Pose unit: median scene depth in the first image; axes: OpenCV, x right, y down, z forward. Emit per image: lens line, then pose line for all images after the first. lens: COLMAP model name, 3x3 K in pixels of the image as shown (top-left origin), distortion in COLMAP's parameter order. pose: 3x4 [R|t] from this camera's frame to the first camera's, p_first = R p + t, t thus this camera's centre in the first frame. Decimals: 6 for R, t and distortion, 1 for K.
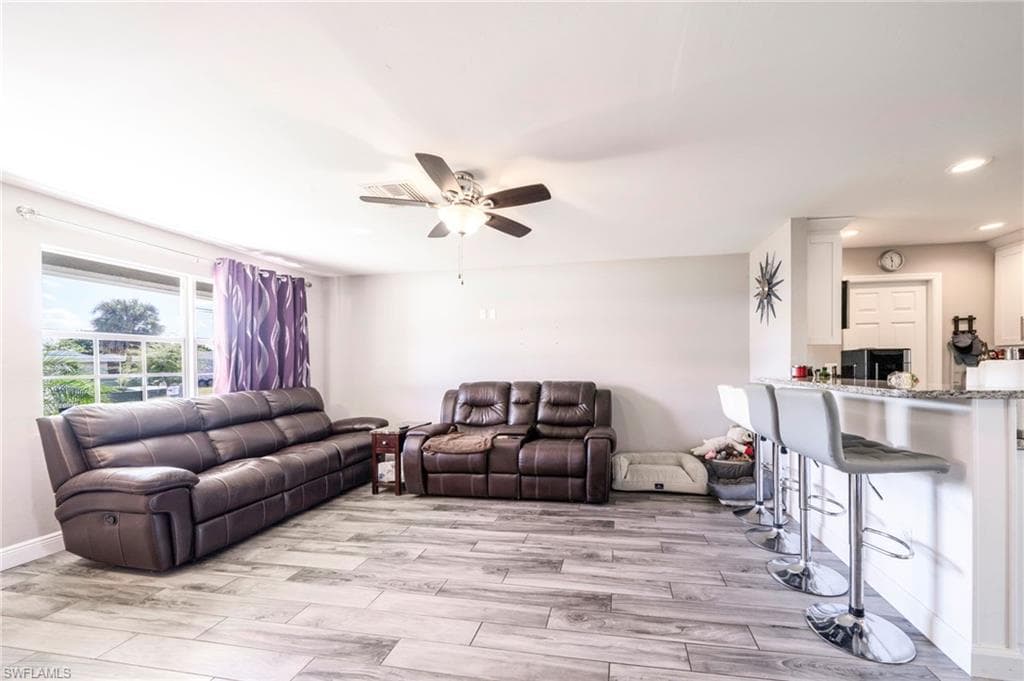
lens RADIAL K [[368.8, 0, 557.5], [0, 368.8, 368.2], [0, 0, 1]] dist [-0.003804, -0.000373]
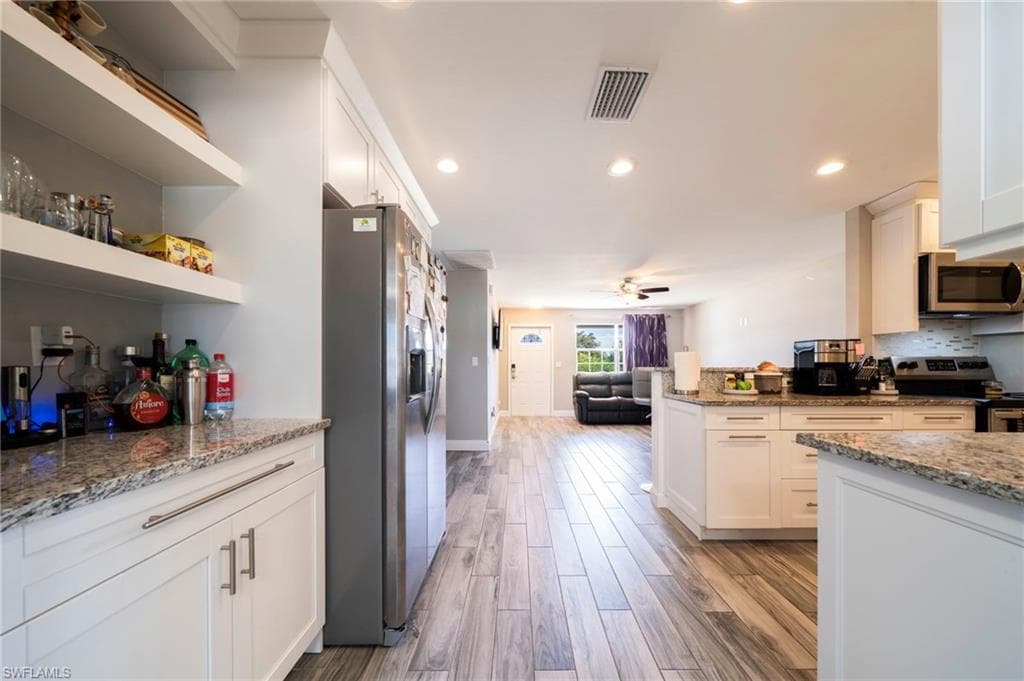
lens RADIAL K [[354.4, 0, 512.9], [0, 354.4, 367.1], [0, 0, 1]] dist [-0.007634, -0.000219]
pose [[0.149991, 0.014795, -0.988577, 1.439600], [-0.009670, 0.999862, 0.013497, 0.018422], [0.988640, 0.007535, 0.150114, -0.058601]]
